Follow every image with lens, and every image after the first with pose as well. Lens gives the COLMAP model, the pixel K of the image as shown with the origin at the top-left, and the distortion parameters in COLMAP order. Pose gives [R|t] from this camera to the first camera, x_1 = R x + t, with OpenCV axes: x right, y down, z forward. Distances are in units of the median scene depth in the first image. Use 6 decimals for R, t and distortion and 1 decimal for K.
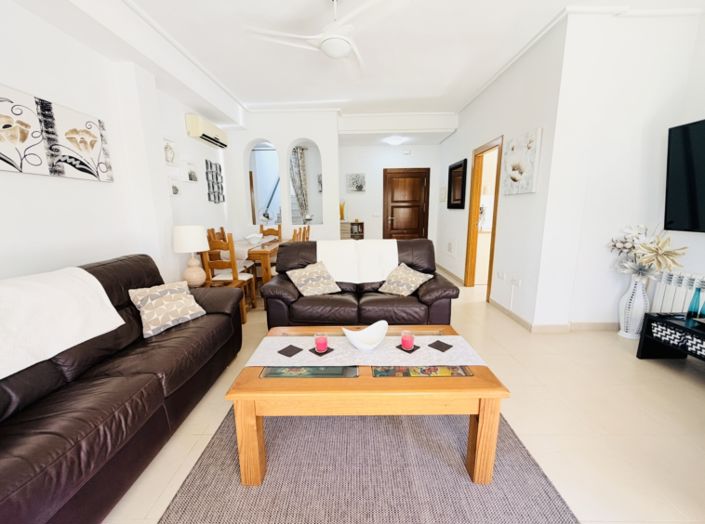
lens RADIAL K [[280.9, 0, 353.5], [0, 280.9, 262.4], [0, 0, 1]] dist [0.000785, 0.000151]
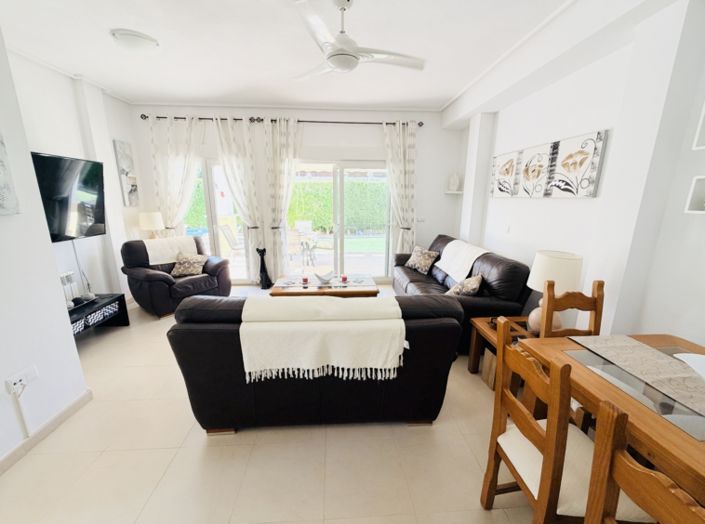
lens RADIAL K [[280.9, 0, 353.8], [0, 280.9, 261.2], [0, 0, 1]] dist [0.000785, 0.000151]
pose [[-0.997853, 0.014981, -0.063758, -0.036752], [-0.012103, 0.914548, 0.404297, -0.543777], [0.064367, 0.404200, -0.912403, 2.221013]]
